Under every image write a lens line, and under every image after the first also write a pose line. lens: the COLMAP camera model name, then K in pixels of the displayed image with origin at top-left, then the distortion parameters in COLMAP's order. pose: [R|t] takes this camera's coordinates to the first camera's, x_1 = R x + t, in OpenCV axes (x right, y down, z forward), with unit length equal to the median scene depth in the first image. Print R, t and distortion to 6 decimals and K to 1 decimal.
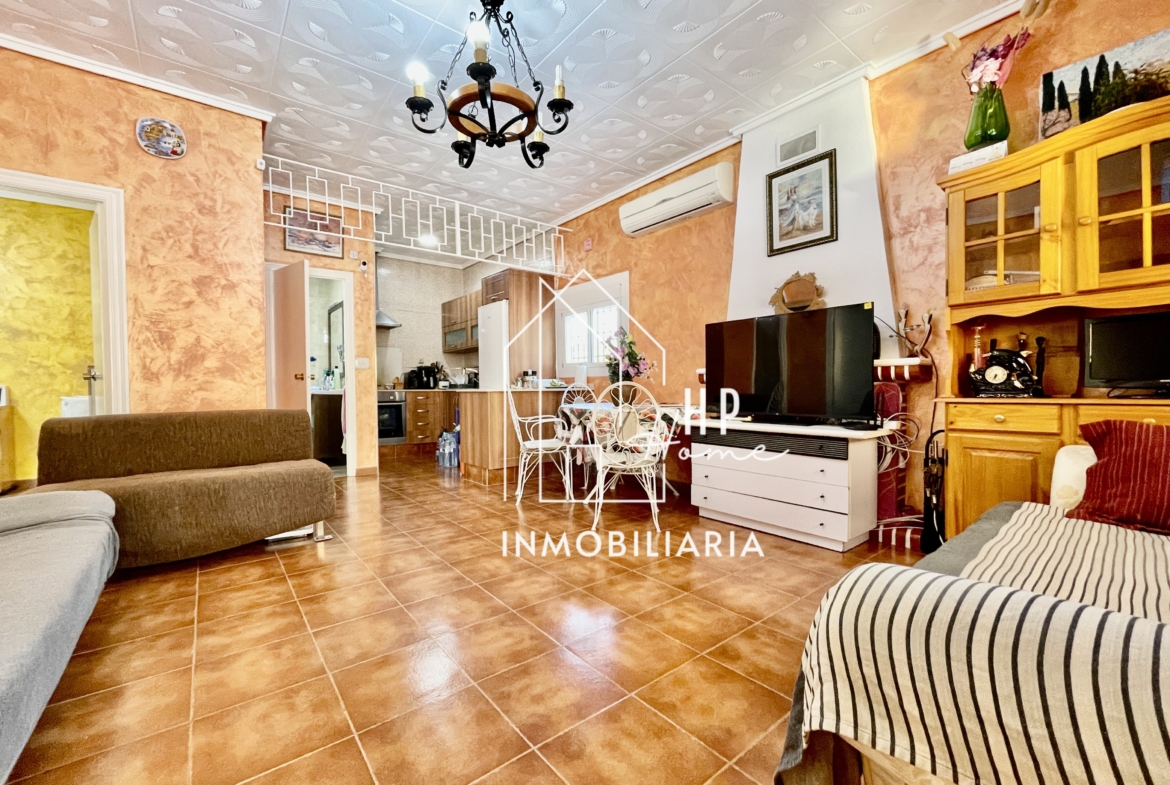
lens RADIAL K [[475.3, 0, 583.8], [0, 475.3, 392.5], [0, 0, 1]] dist [0.002885, 0.001582]
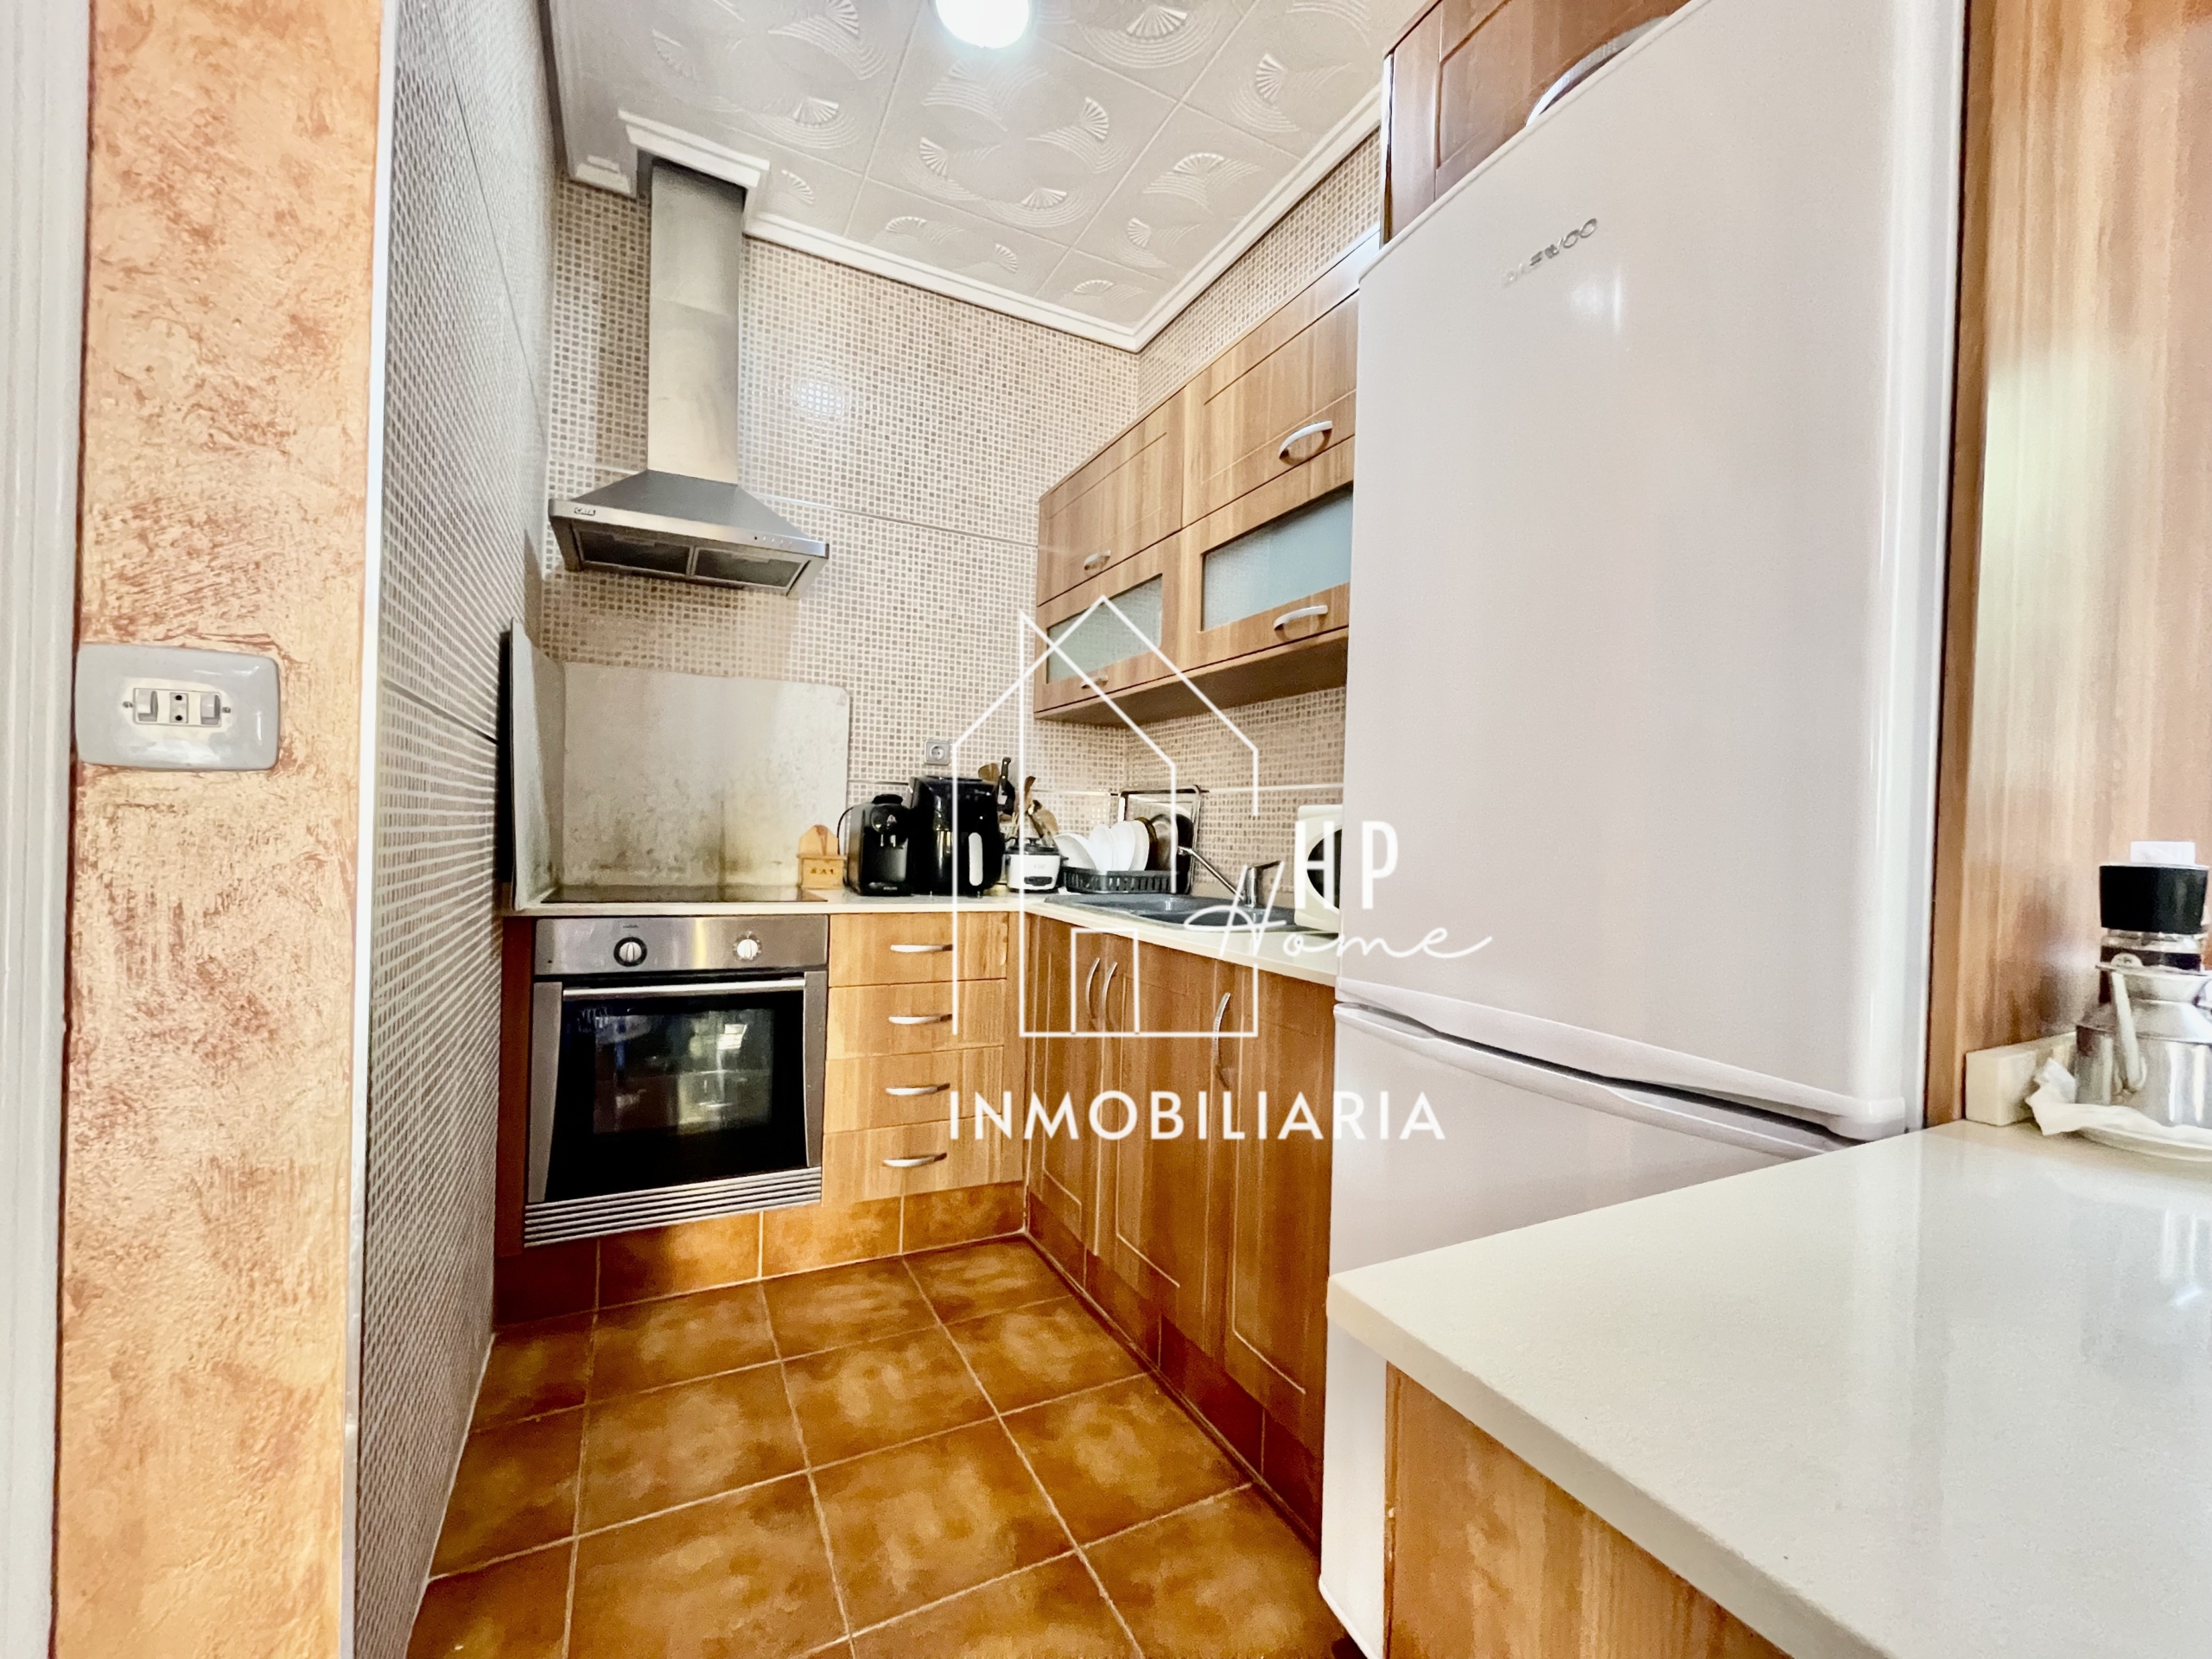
lens RADIAL K [[897.7, 0, 1097.4], [0, 897.7, 830.0], [0, 0, 1]] dist [0.010246, -0.002734]
pose [[0.977366, 0.038872, -0.207954, -0.412050], [-0.041928, 0.999067, -0.010306, -0.068626], [0.207360, 0.018792, 0.978084, 1.375421]]
